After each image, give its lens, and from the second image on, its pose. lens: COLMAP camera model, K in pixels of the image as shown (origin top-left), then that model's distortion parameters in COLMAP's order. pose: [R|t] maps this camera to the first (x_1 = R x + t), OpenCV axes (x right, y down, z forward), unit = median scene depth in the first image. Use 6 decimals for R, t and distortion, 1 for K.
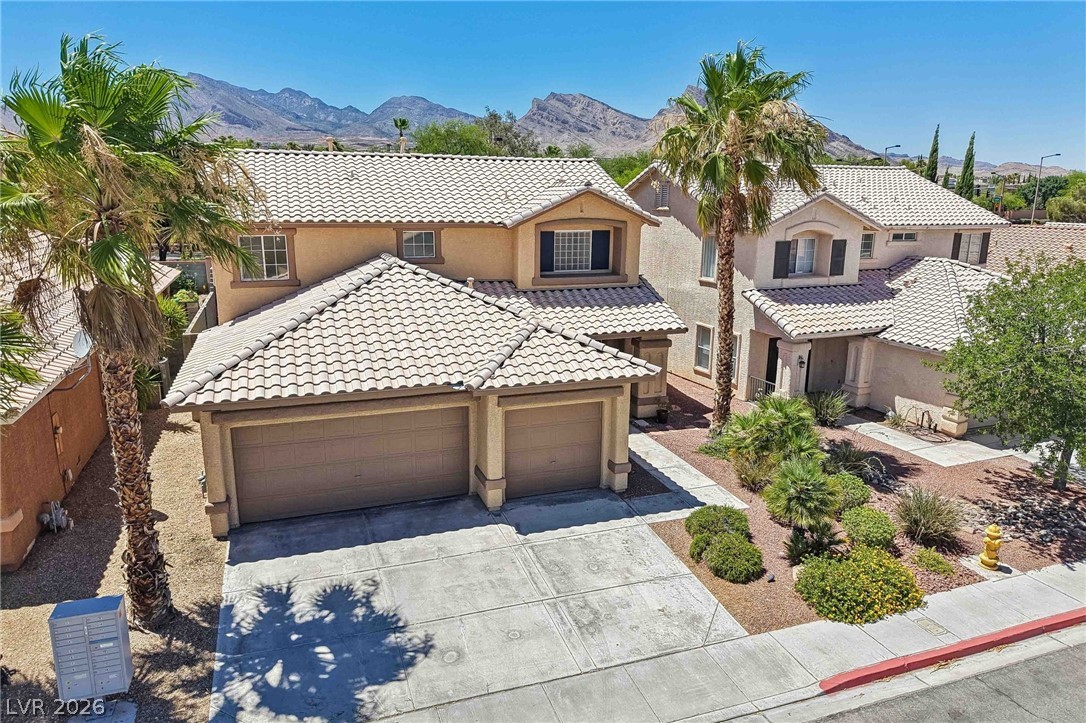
lens RADIAL K [[725.9, 0, 543.0], [0, 725.9, 361.5], [0, 0, 1]] dist [0.020881, -0.017906]
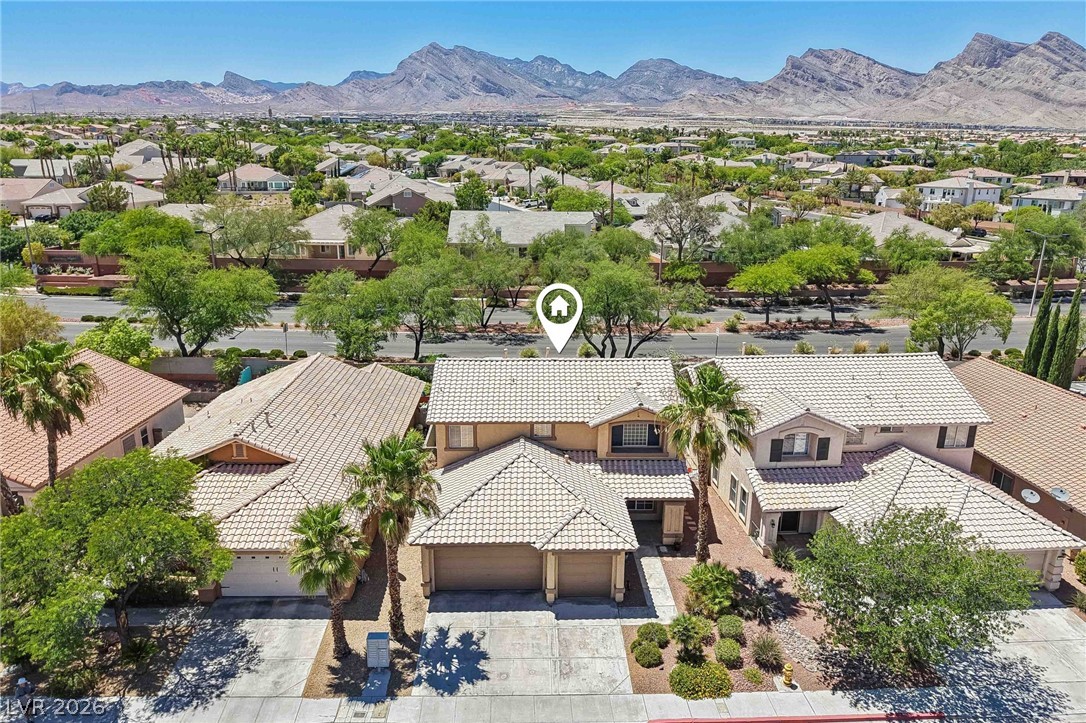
lens RADIAL K [[728.0, 0, 543.0], [0, 728.0, 361.5], [0, 0, 1]] dist [0.008240, -0.001820]
pose [[0.950274, 0.082471, -0.300297, 0.445676], [-0.068561, 0.996041, 0.056588, -0.550560], [0.303775, -0.033185, 0.952166, -0.871073]]
